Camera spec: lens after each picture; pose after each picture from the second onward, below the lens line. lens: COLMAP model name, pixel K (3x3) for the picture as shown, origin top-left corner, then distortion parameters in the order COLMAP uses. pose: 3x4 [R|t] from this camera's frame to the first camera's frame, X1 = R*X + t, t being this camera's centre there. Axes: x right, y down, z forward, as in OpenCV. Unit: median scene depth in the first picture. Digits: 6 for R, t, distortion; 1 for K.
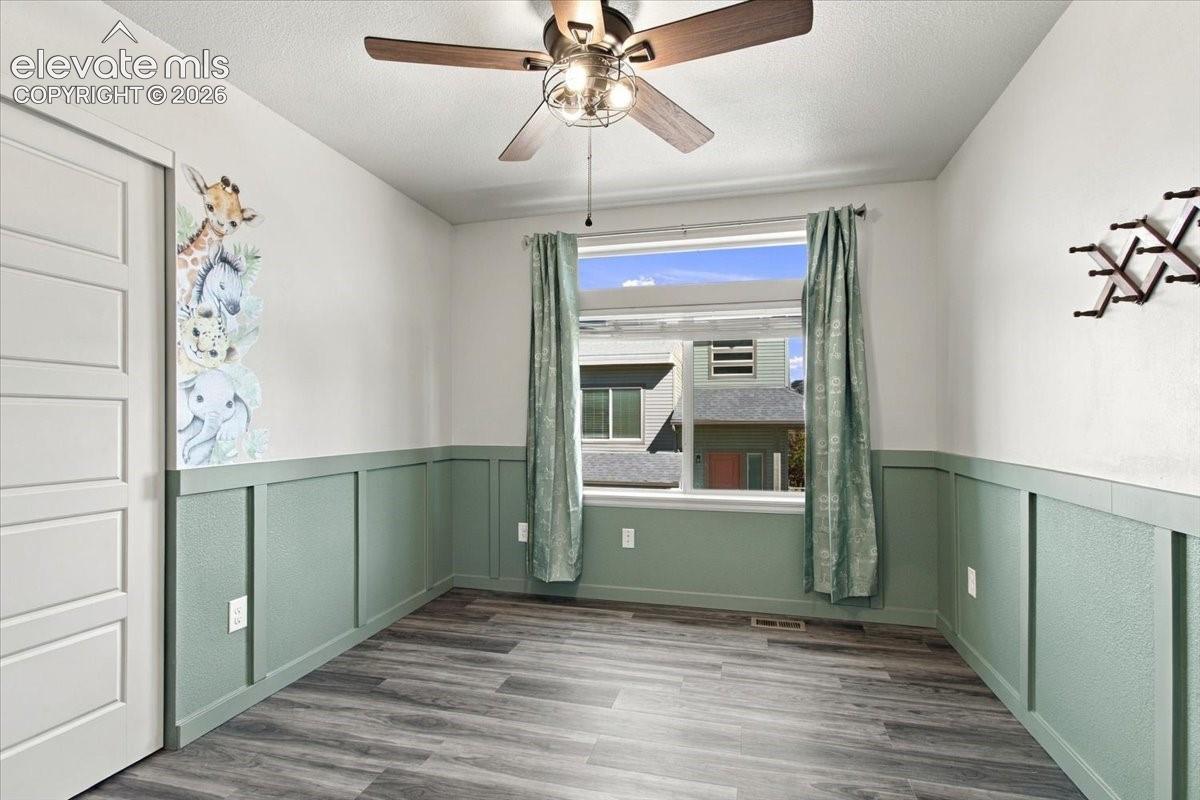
lens RADIAL K [[567.7, 0, 601.0], [0, 567.7, 419.2], [0, 0, 1]] dist [-0.013542, 0.003555]
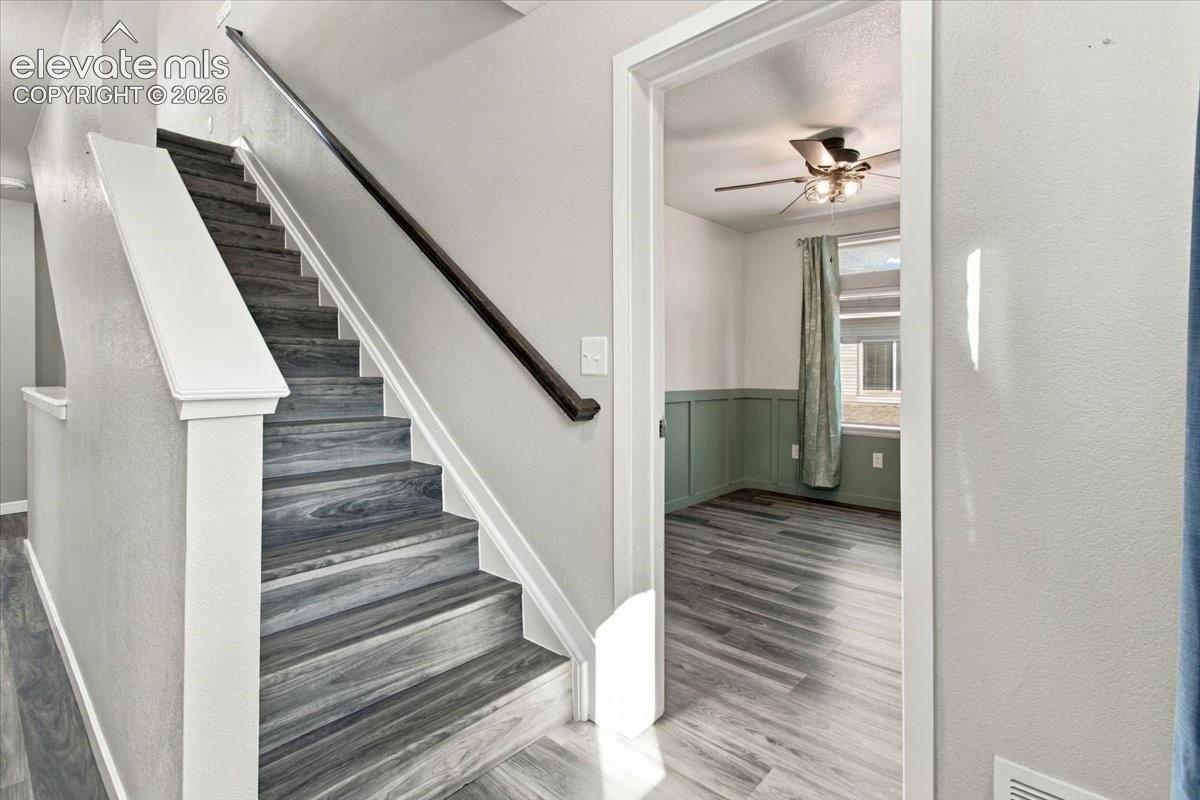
lens RADIAL K [[567.7, 0, 602.3], [0, 567.7, 369.5], [0, 0, 1]] dist [-0.013542, 0.003555]
pose [[0.889557, 0.006263, -0.456781, 0.085860], [-0.005999, 0.999980, 0.002027, -0.002479], [0.456785, 0.000937, 0.889577, -0.521538]]
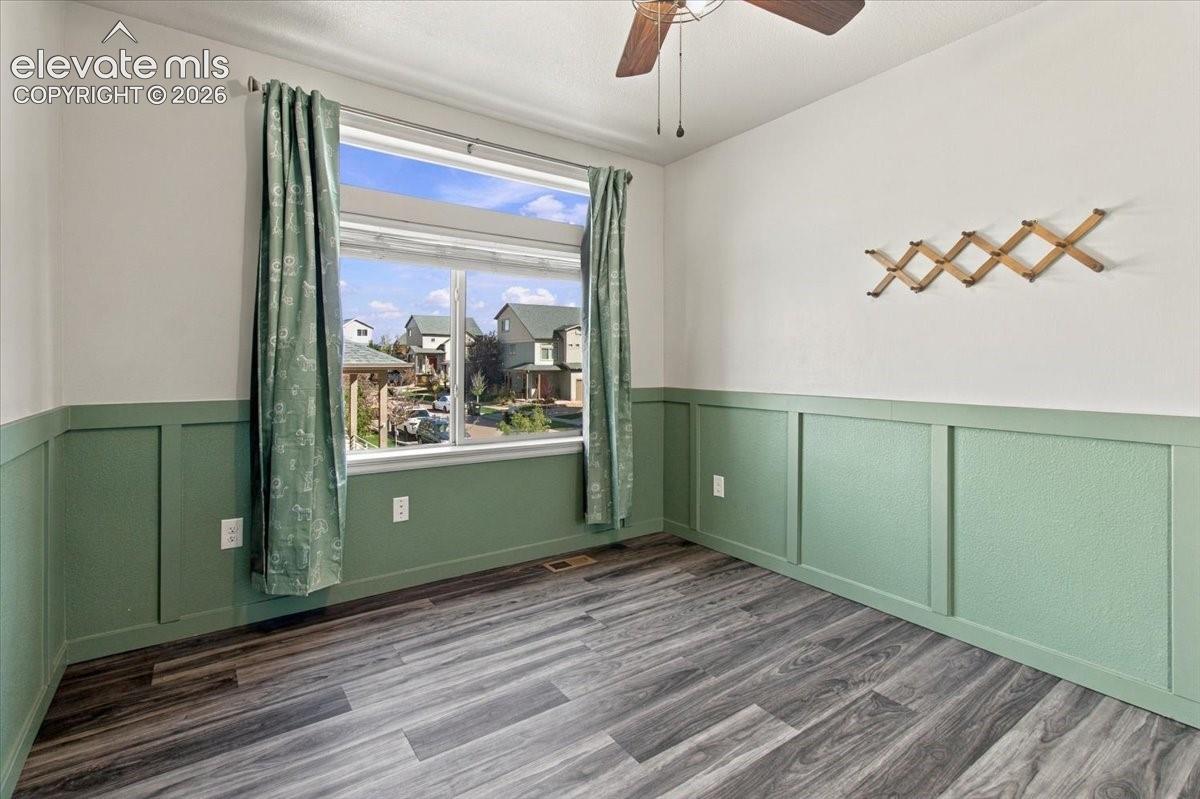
lens RADIAL K [[567.7, 0, 627.5], [0, 567.7, 361.3], [0, 0, 1]] dist [-0.013542, 0.003555]
pose [[0.625149, 0.004244, 0.780494, -0.411355], [-0.002601, 0.999991, -0.003354, 0.004721], [-0.780501, 0.000066, 0.625155, 0.284048]]
